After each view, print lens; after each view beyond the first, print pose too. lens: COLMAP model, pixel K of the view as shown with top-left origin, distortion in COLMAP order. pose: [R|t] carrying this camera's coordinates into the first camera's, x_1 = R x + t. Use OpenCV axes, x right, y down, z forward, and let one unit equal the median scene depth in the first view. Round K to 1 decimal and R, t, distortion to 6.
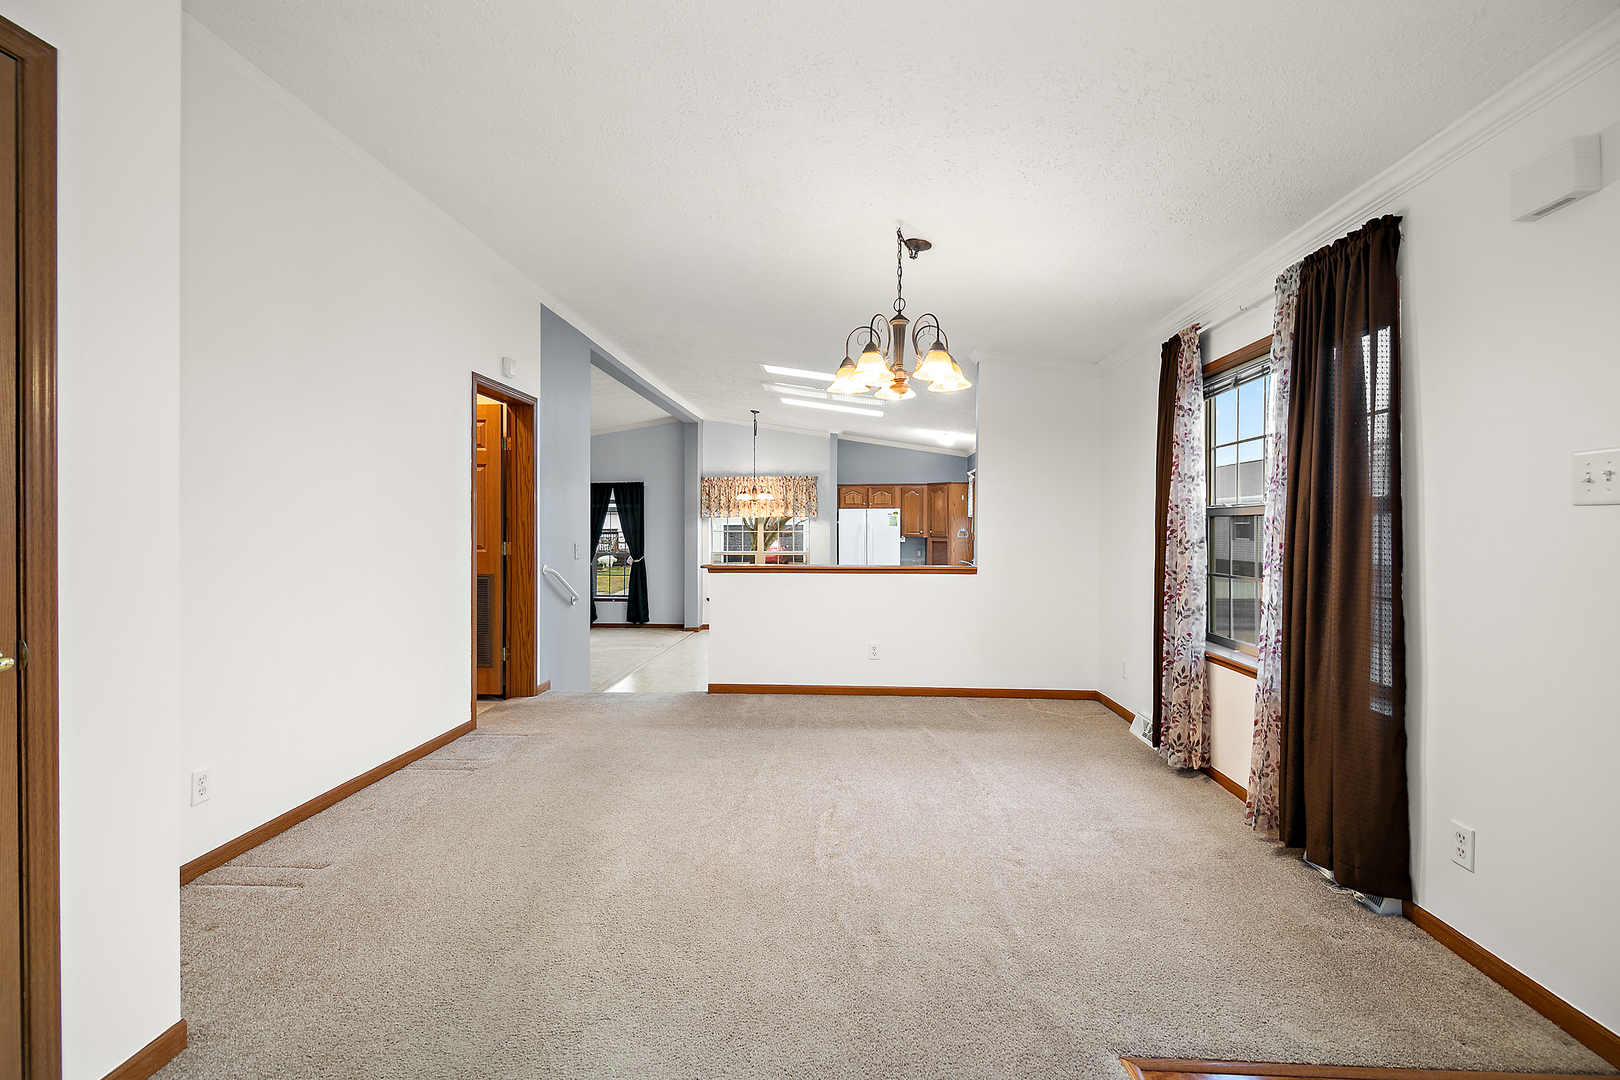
lens RADIAL K [[717.5, 0, 812.0], [0, 717.5, 532.9], [0, 0, 1]] dist [0.014452, -0.000508]
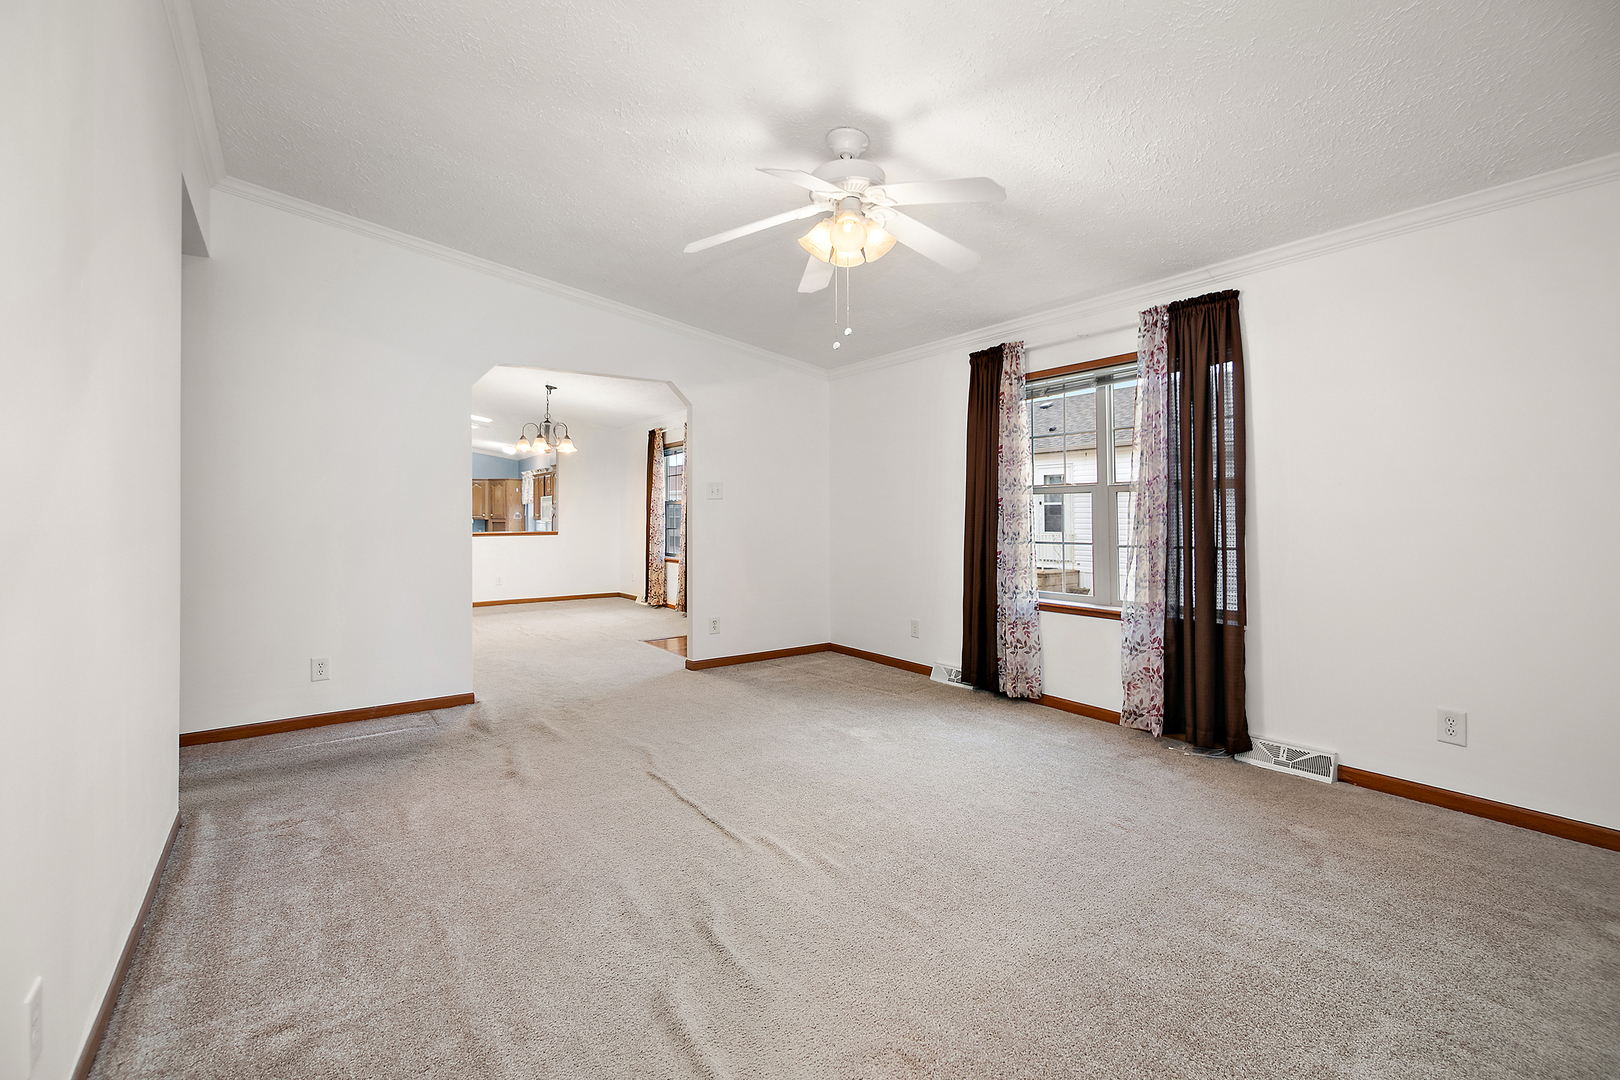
lens RADIAL K [[717.5, 0, 820.7], [0, 717.5, 509.0], [0, 0, 1]] dist [0.014452, -0.000508]
pose [[0.777150, 0.004205, 0.629301, -0.595498], [0.006170, 0.999879, -0.014301, 0.030841], [-0.629285, 0.014997, 0.777030, -1.263868]]
